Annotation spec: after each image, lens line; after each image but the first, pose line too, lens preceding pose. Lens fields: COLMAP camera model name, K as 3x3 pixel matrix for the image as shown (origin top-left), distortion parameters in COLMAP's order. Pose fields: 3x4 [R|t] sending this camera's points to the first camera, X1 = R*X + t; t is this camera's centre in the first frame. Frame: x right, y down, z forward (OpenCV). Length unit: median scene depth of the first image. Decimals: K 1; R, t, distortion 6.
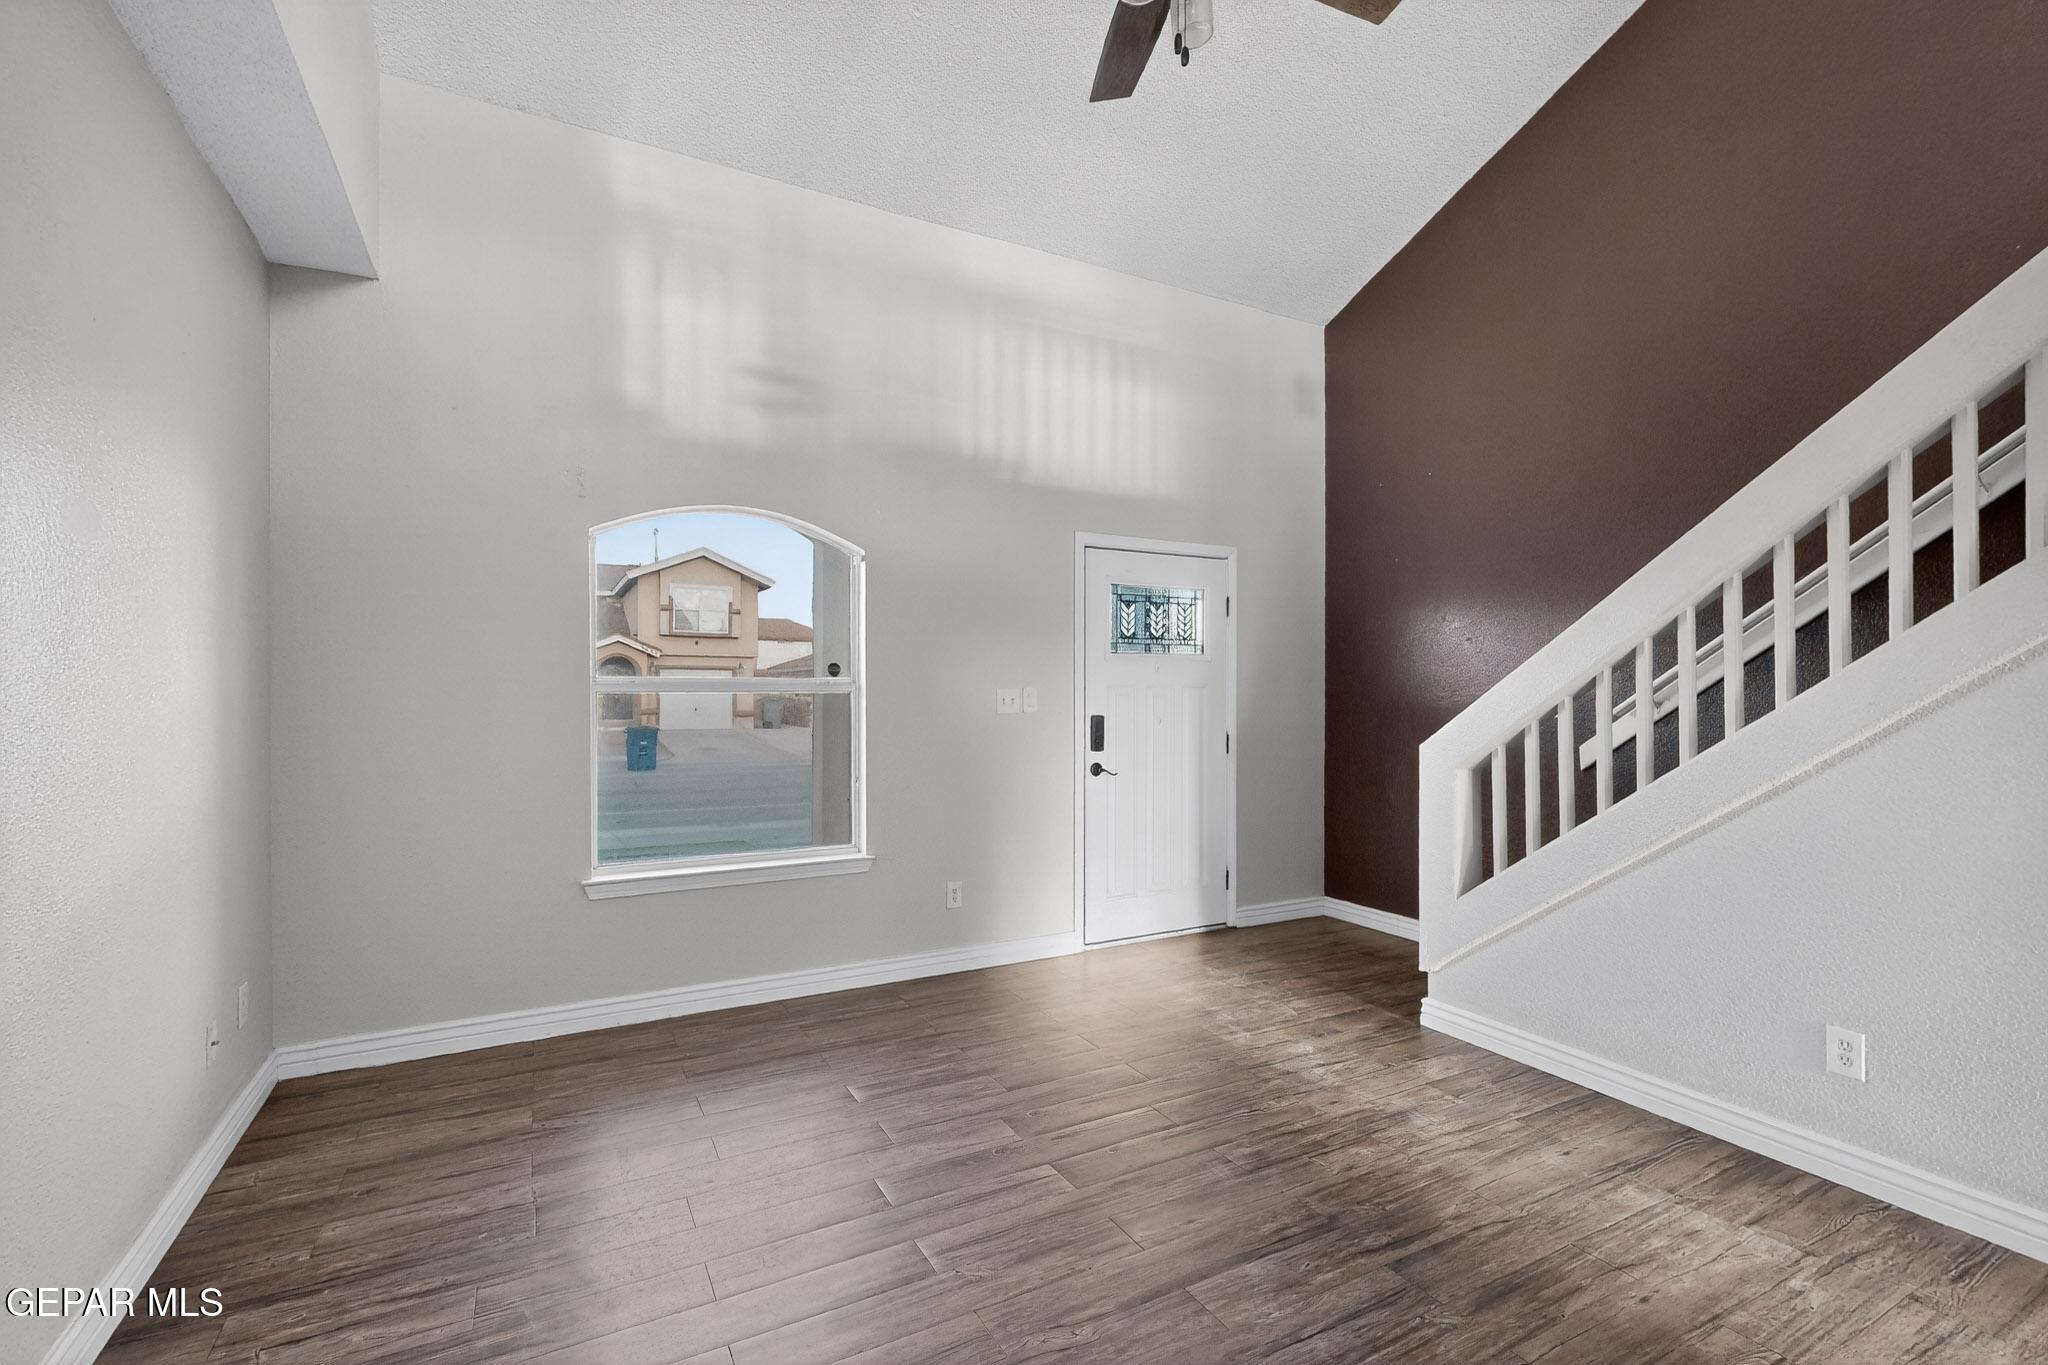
lens RADIAL K [[901.0, 0, 1033.8], [0, 901.0, 685.4], [0, 0, 1]] dist [0.000668, 0.000100]
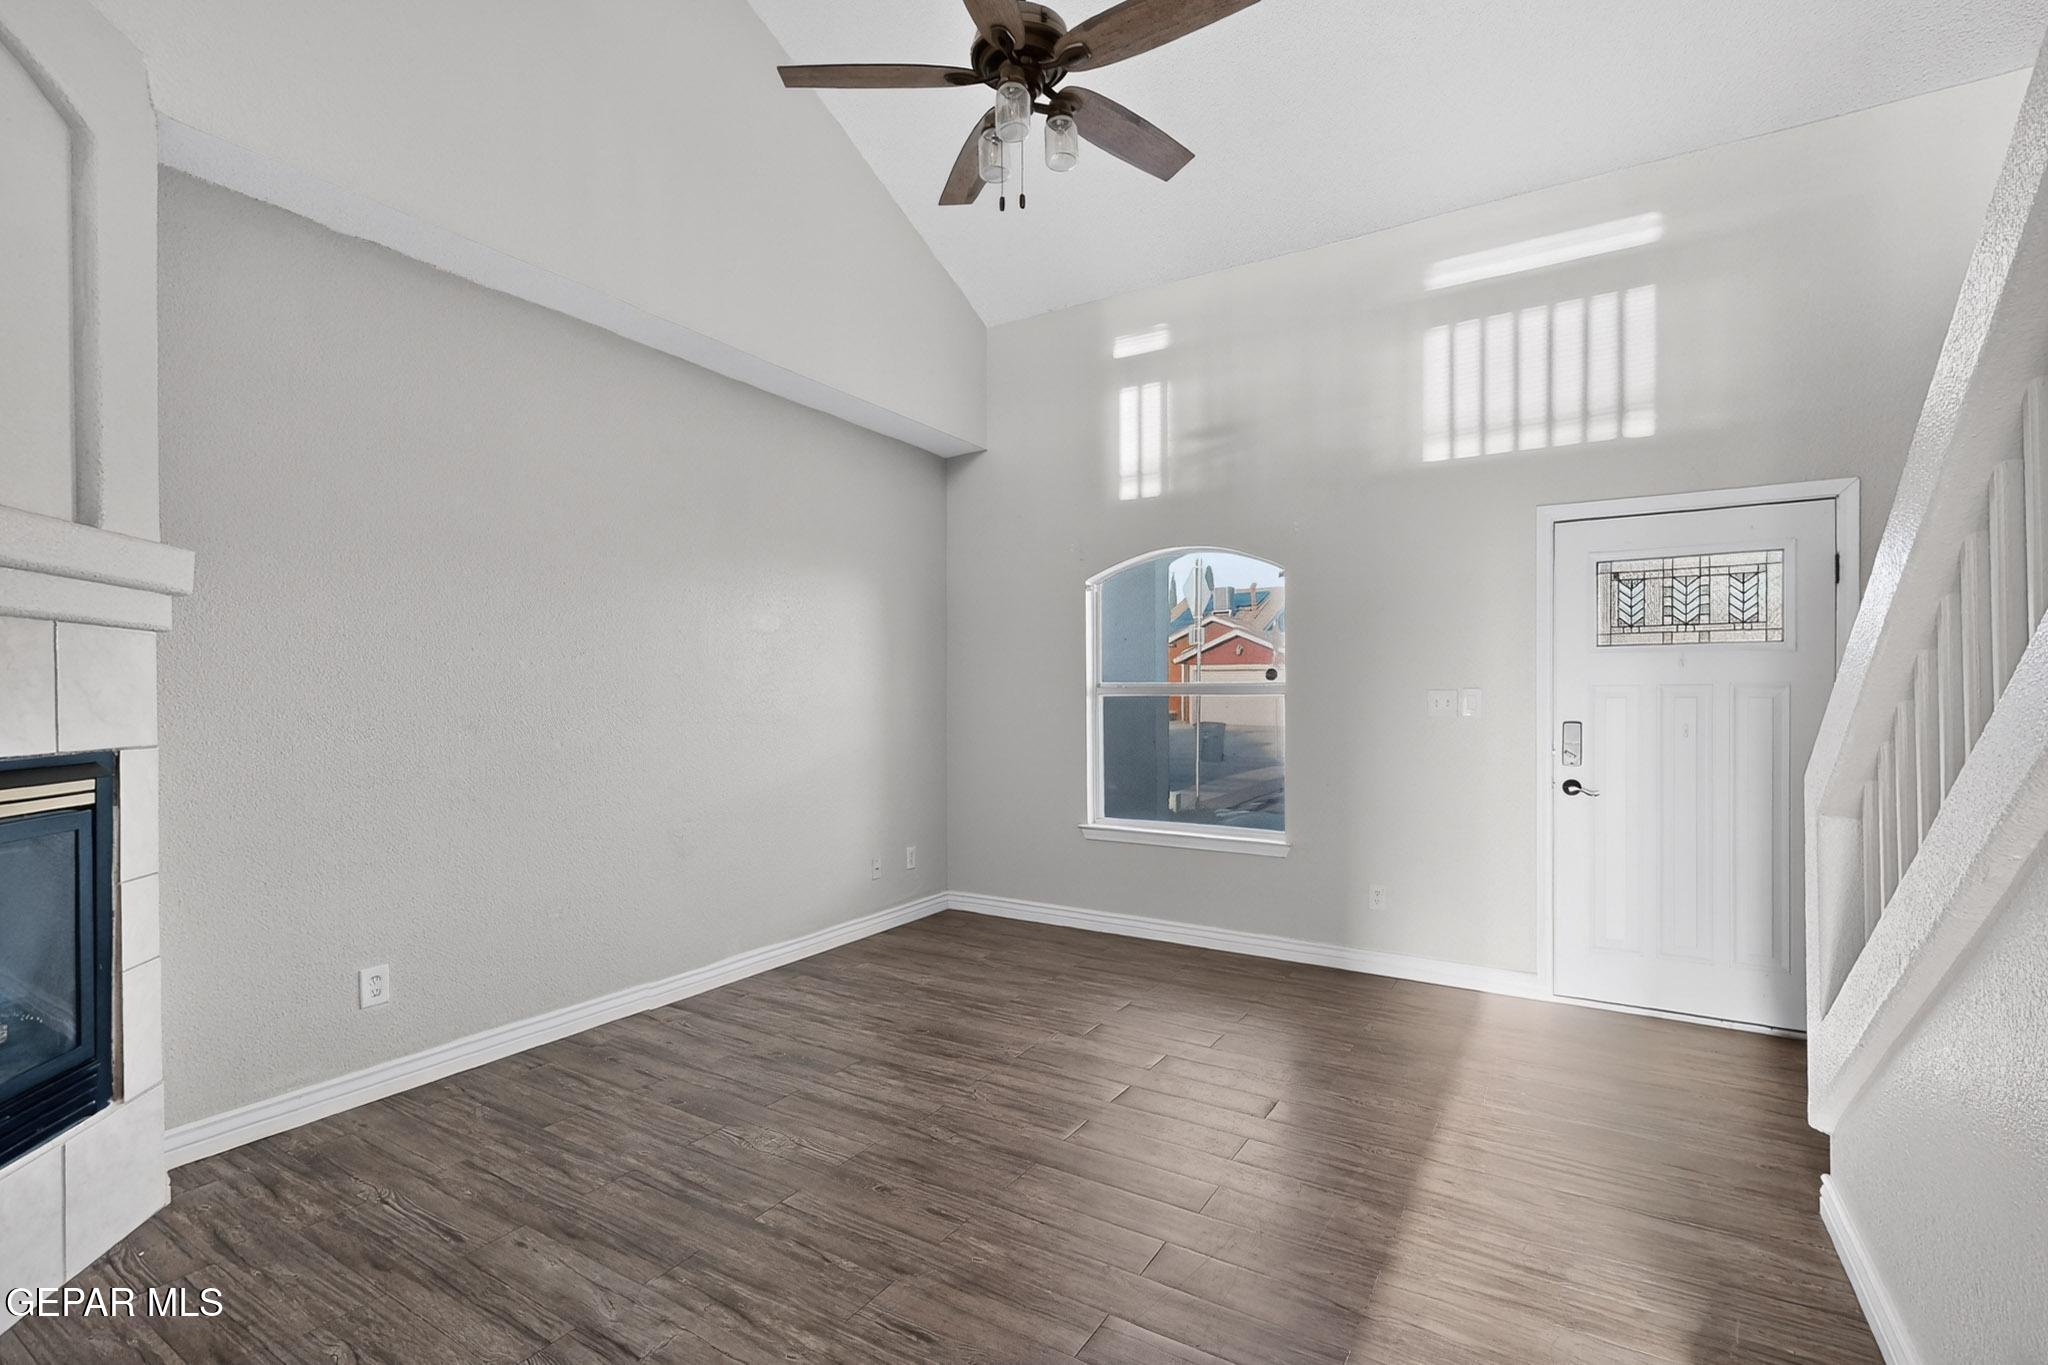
lens RADIAL K [[901.0, 0, 1033.8], [0, 901.0, 685.4], [0, 0, 1]] dist [0.000668, 0.000100]
pose [[0.509728, -0.007928, -0.860299, 0.581179], [0.006495, 0.999965, -0.005367, 0.000020], [0.860311, -0.002852, 0.509761, 0.160400]]
